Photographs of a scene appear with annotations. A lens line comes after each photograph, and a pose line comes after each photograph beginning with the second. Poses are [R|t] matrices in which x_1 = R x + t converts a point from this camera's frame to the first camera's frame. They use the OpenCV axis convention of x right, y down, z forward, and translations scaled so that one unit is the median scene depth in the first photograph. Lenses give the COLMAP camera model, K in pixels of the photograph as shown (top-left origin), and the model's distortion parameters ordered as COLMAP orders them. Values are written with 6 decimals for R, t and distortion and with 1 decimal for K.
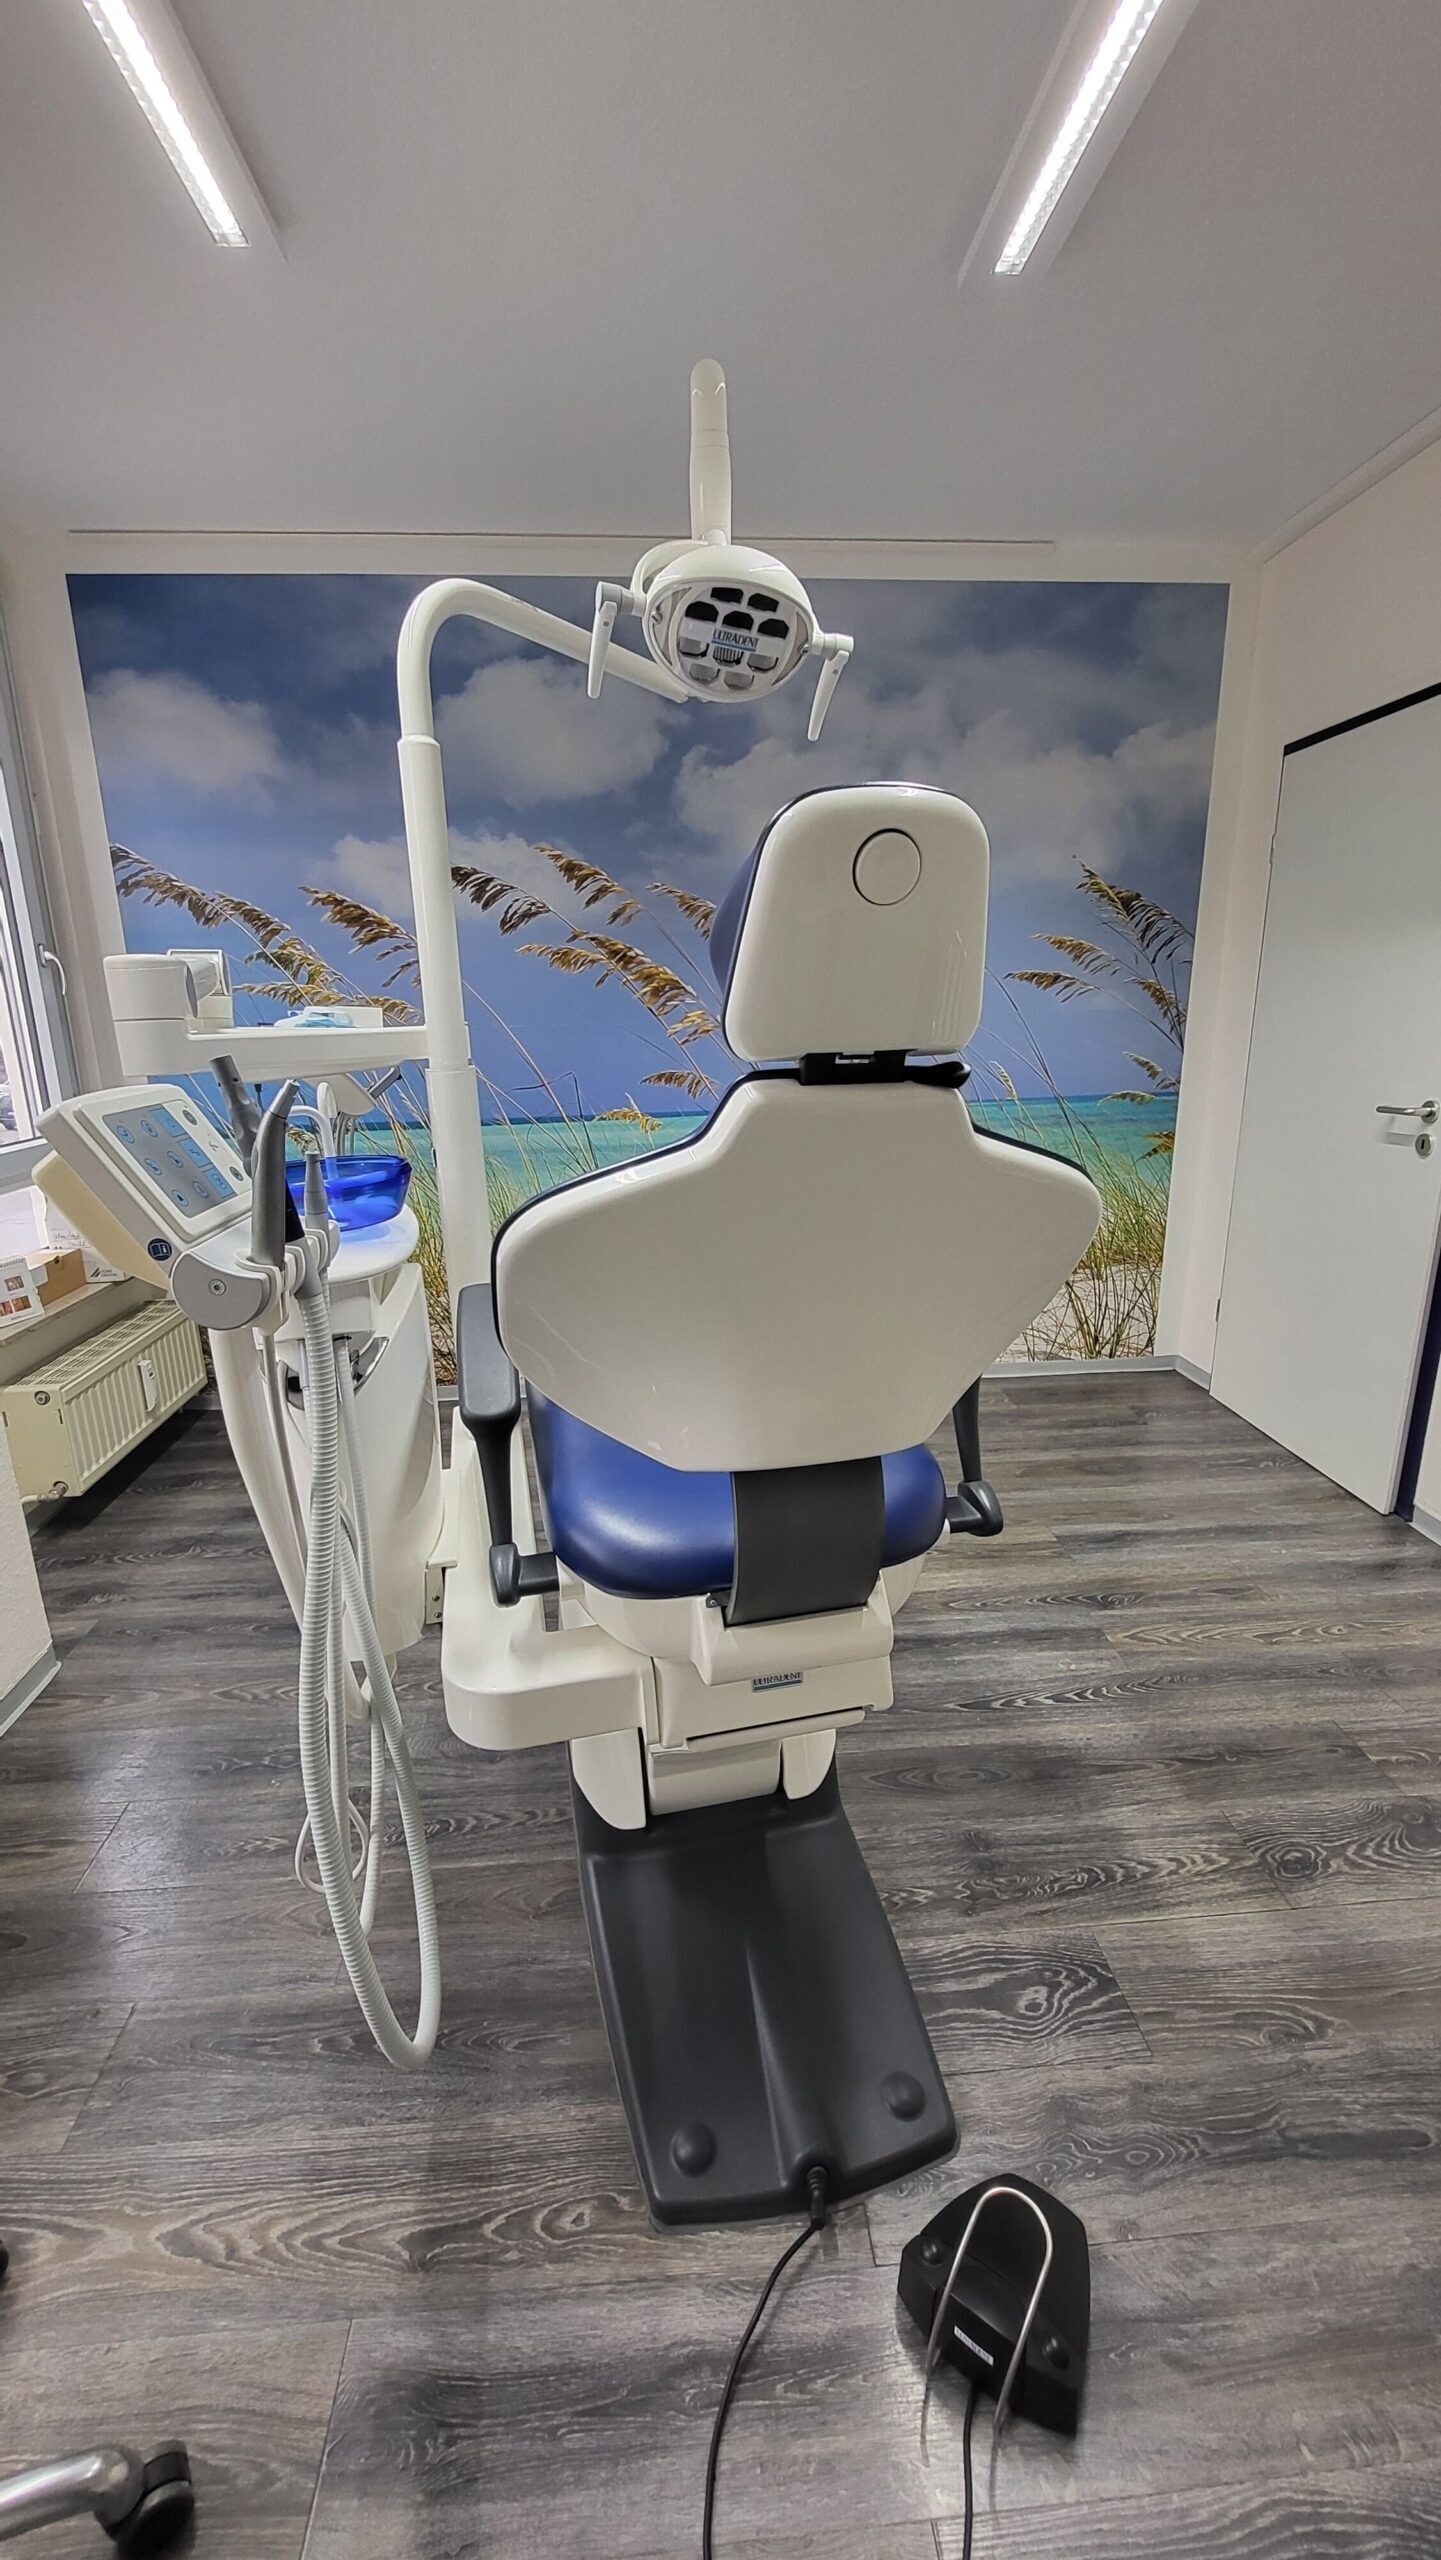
lens RADIAL K [[1004.5, 0, 713.4], [0, 1004.5, 1283.9], [0, 0, 1]] dist [0.000629, -0.003367]
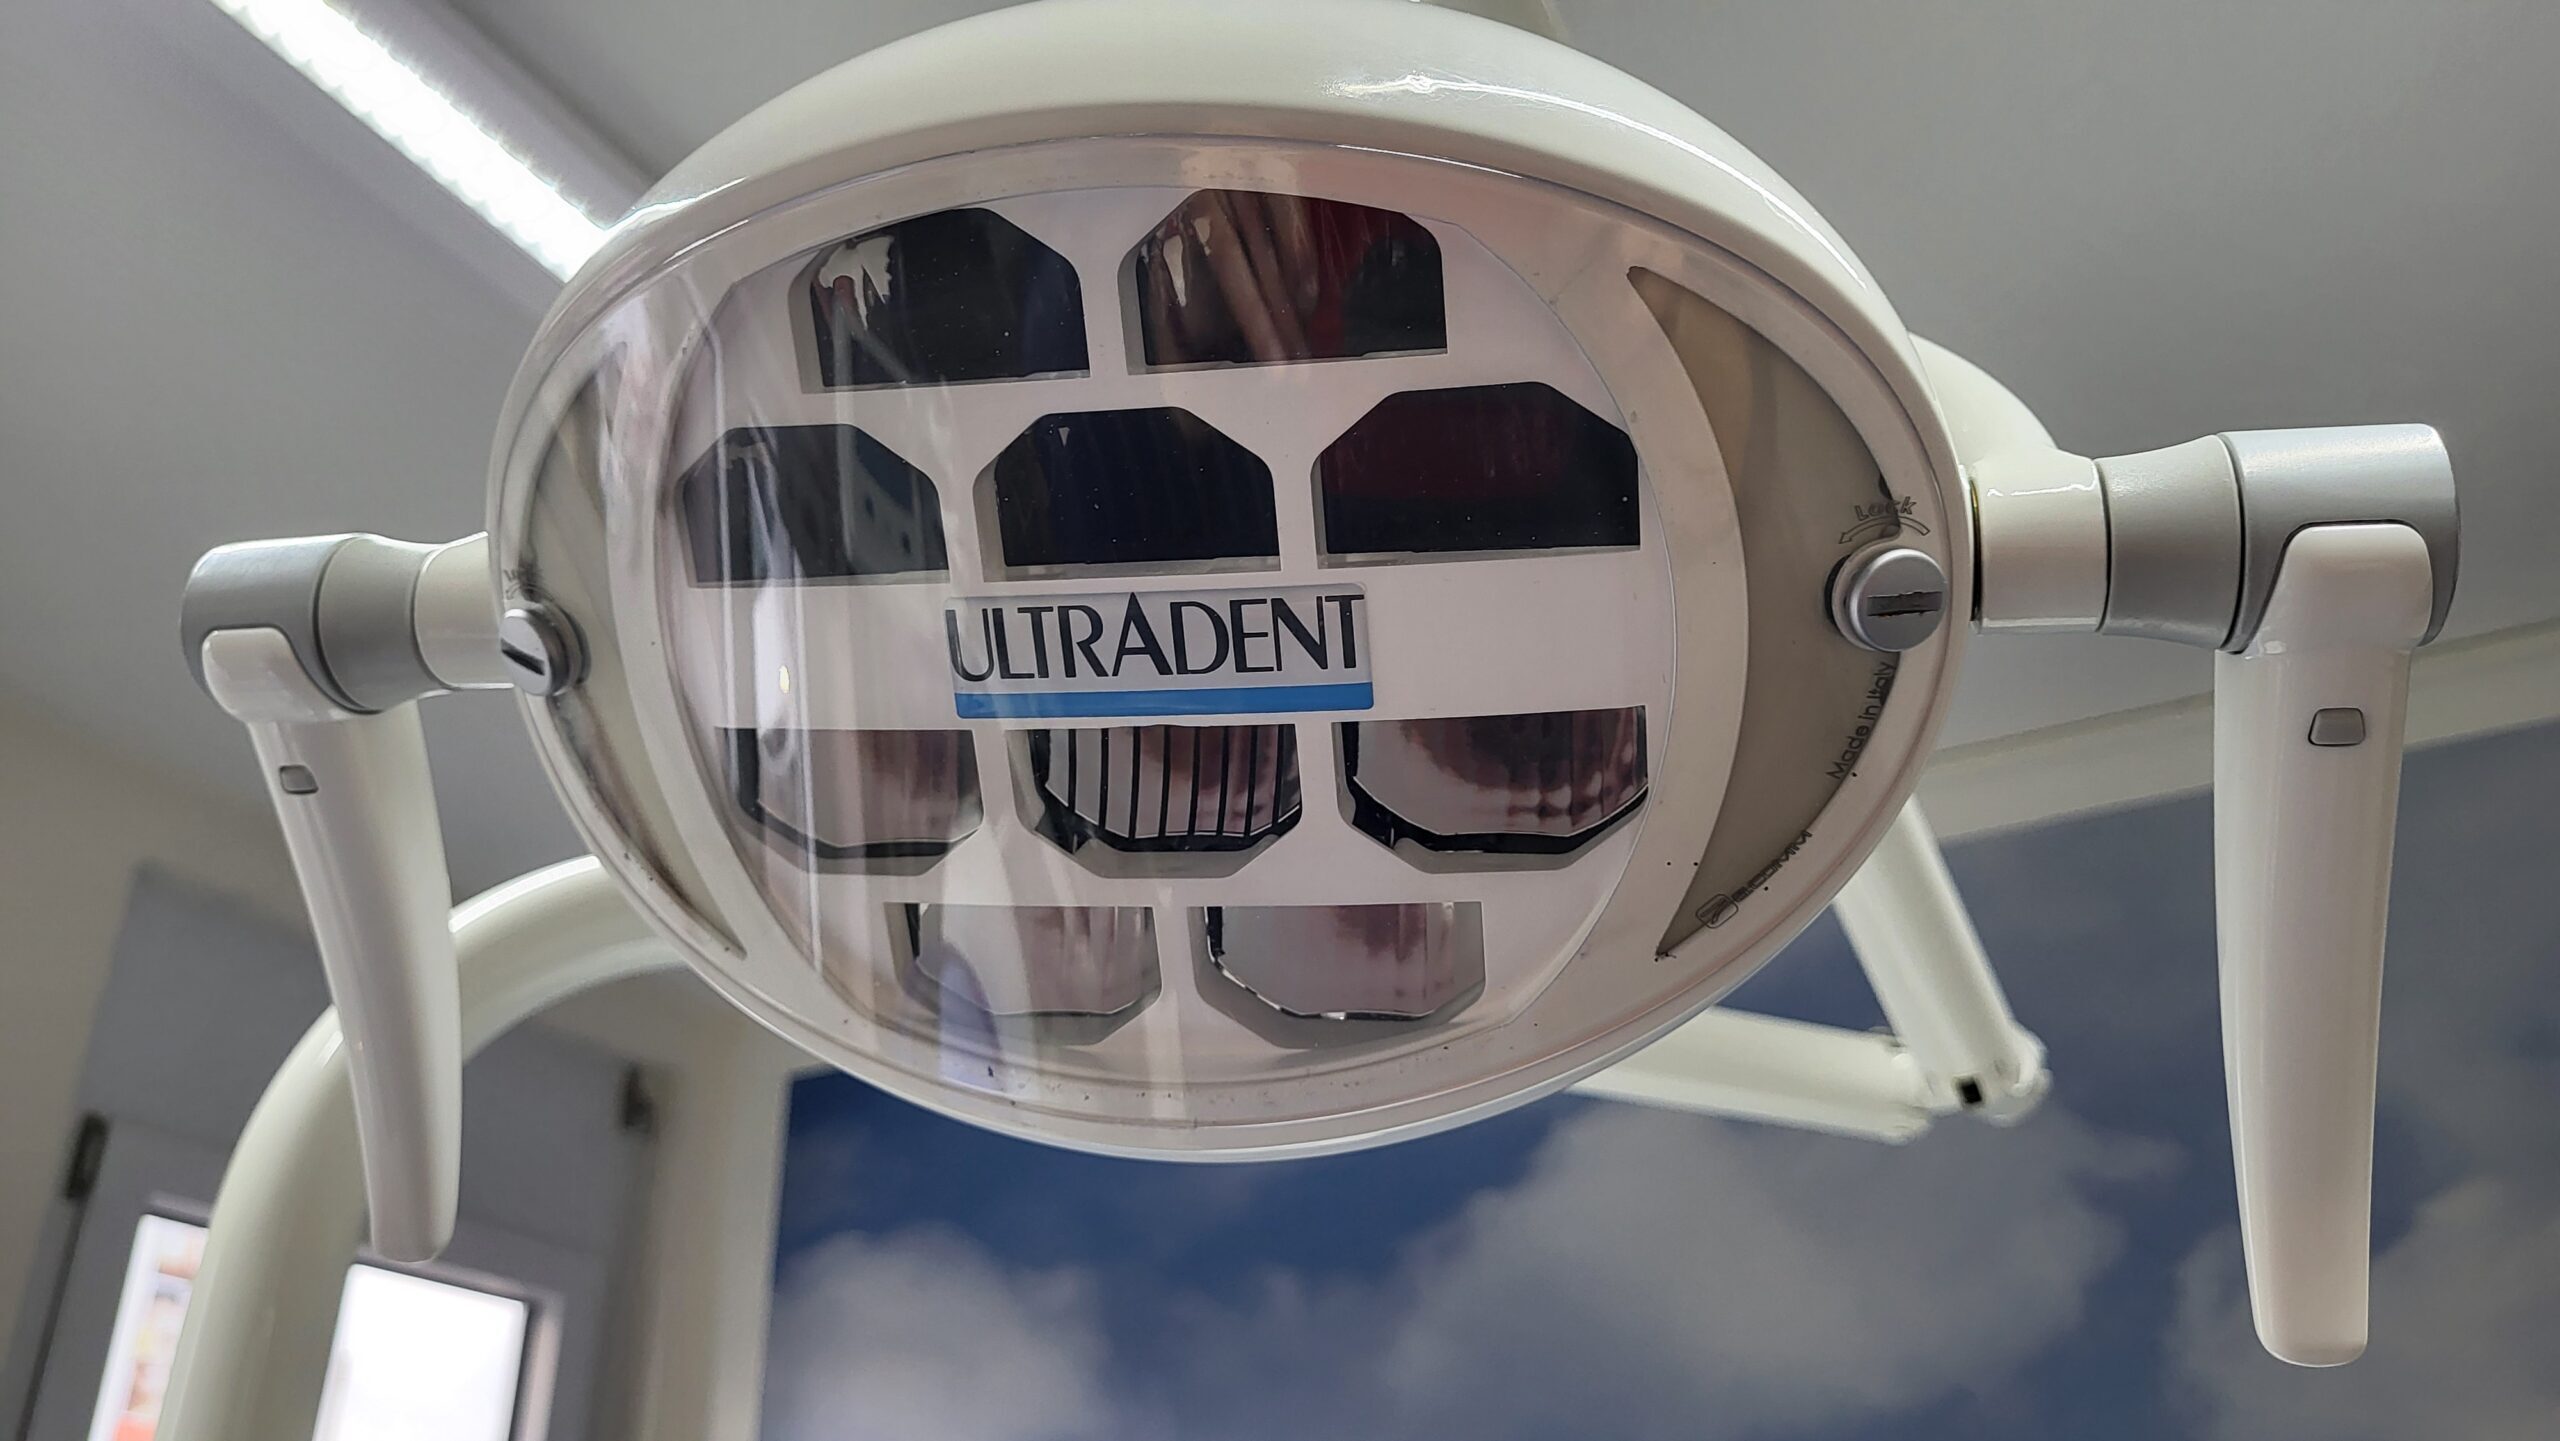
lens RADIAL K [[1879.2, 0, 1280.0], [0, 1879.2, 720.5], [0, 0, 1]] dist [0.002212, 0.001810]
pose [[0.841660, -0.254065, -0.476508, 0.062368], [-0.145154, 0.743492, -0.652802, -0.240281], [0.520134, 0.618604, 0.588889, 0.425698]]
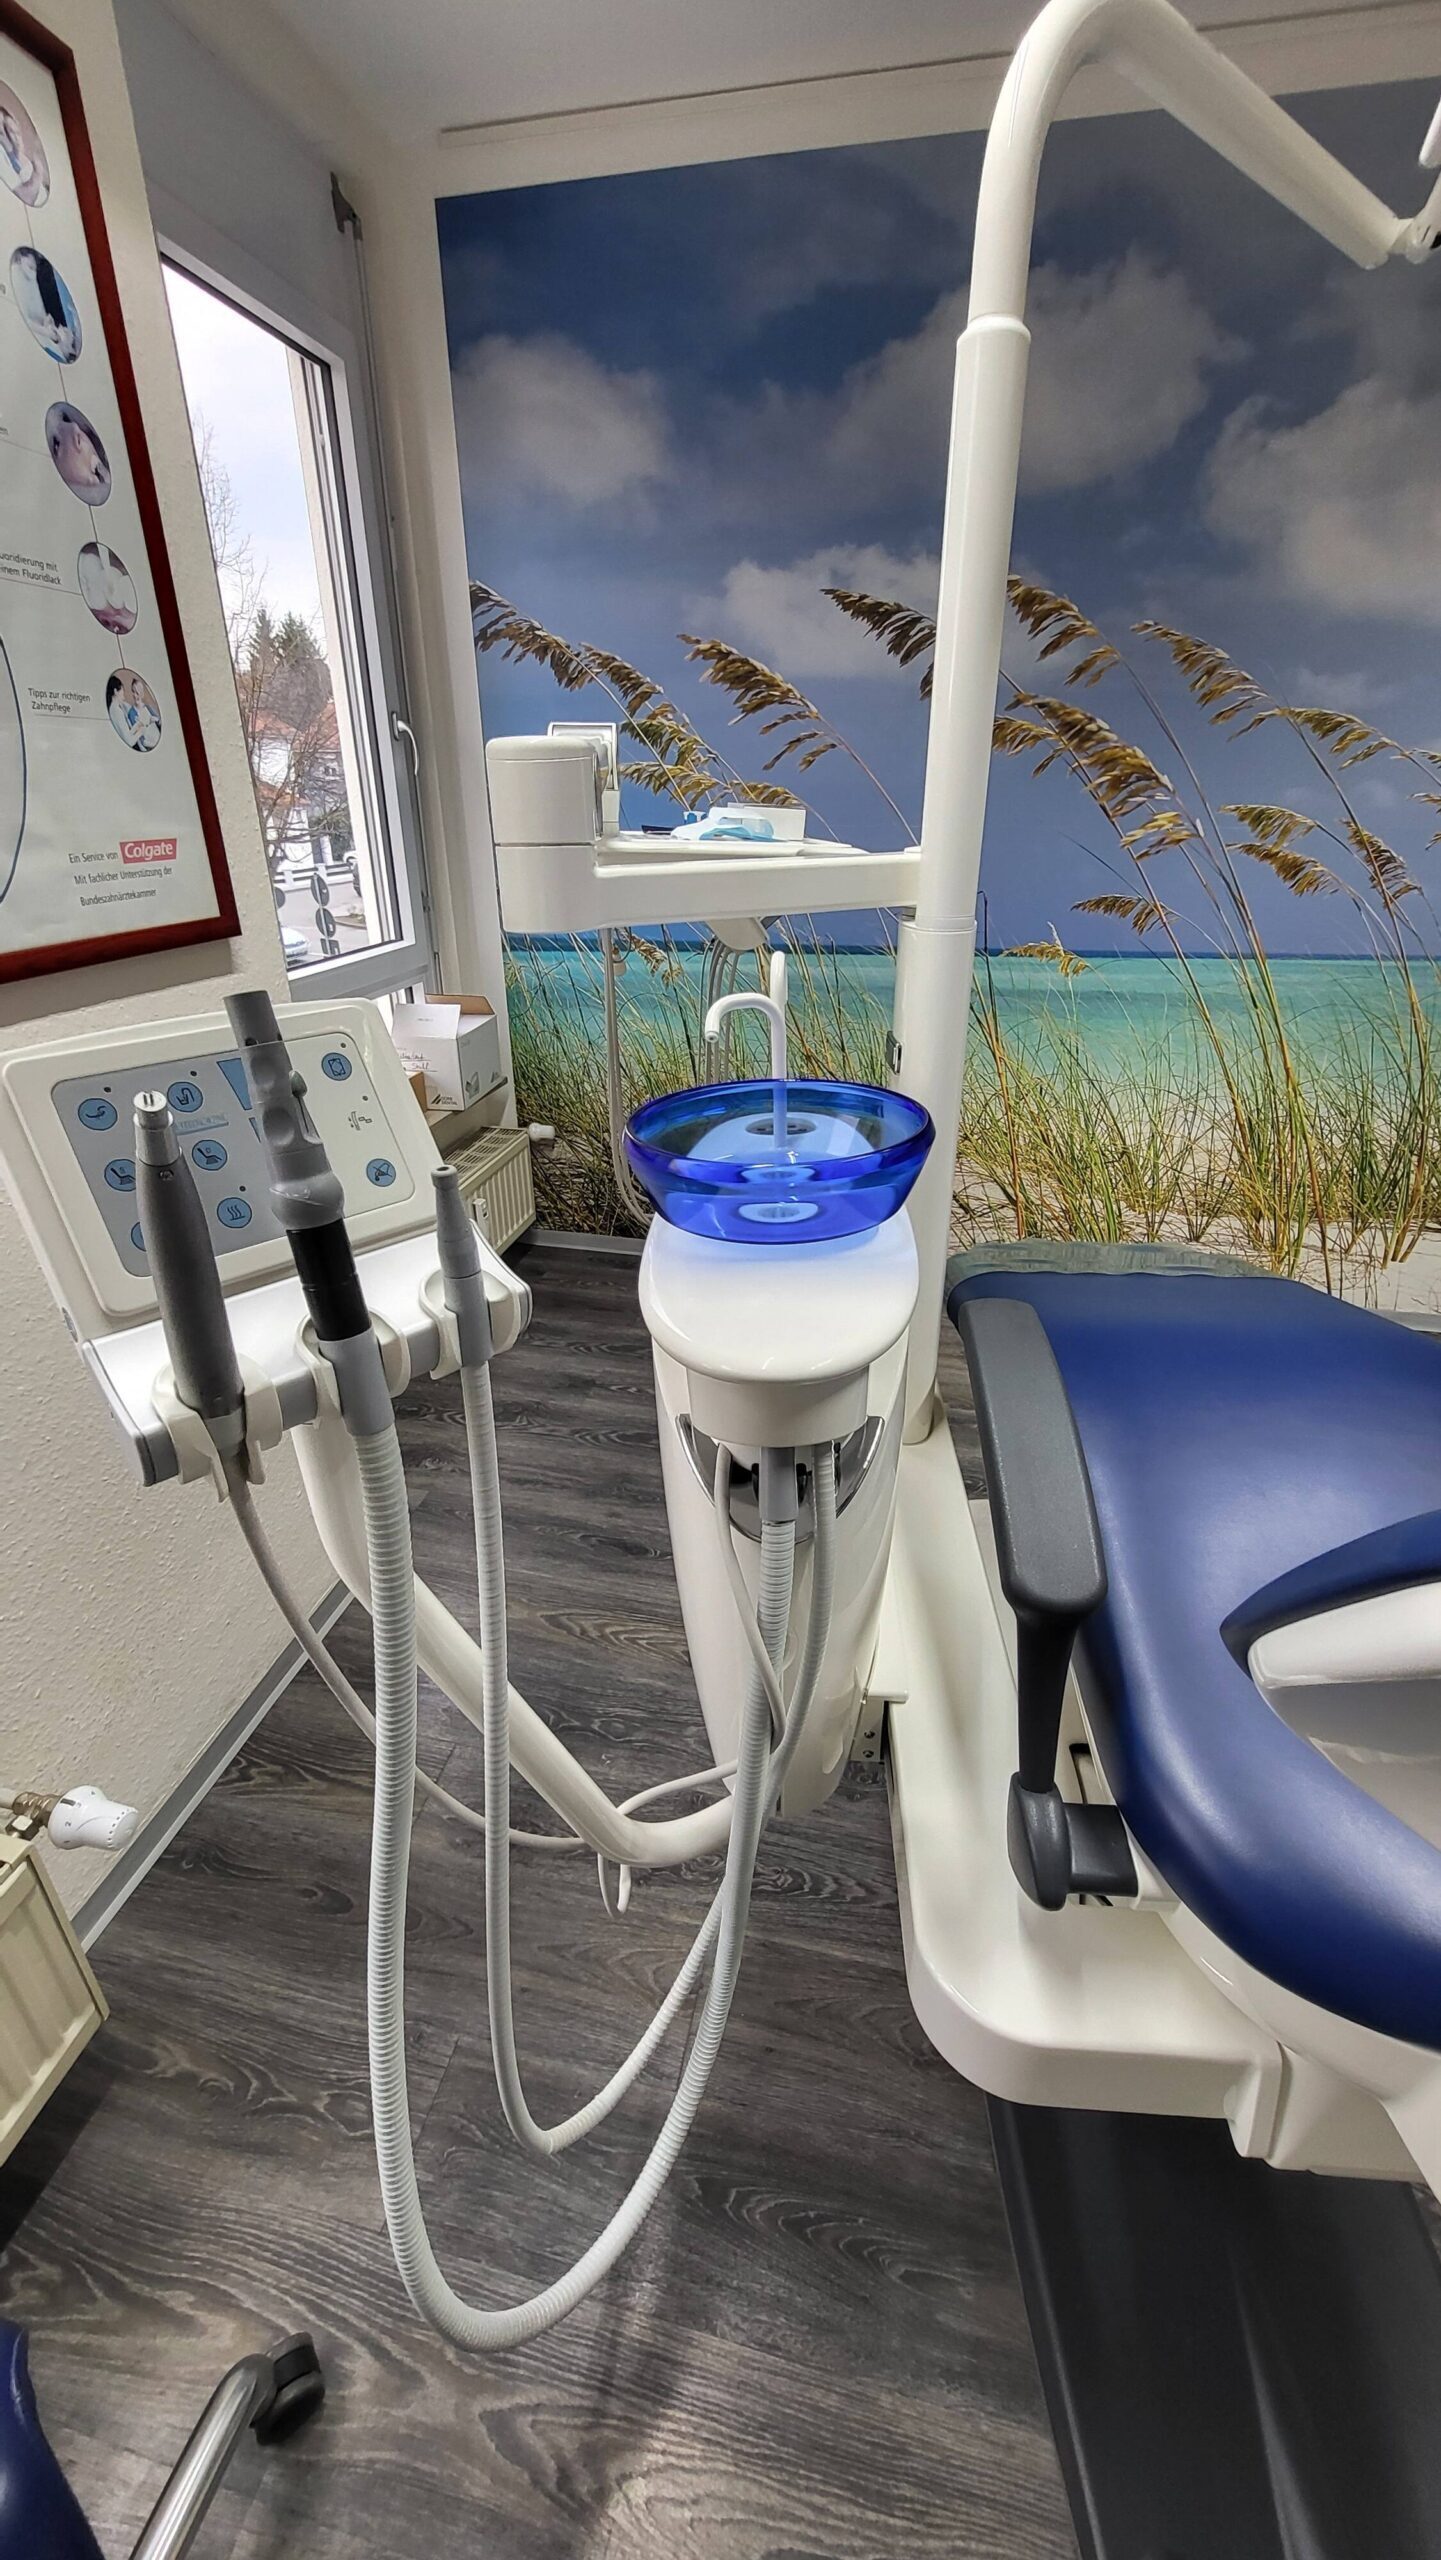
lens RADIAL K [[1004.5, 0, 713.4], [0, 1004.5, 1283.9], [0, 0, 1]] dist [0.000629, -0.003367]
pose [[0.957343, 0.144422, -0.250273, -0.110840], [-0.093547, 0.974397, 0.204448, -0.056442], [0.273392, -0.172315, 0.946343, 0.158872]]
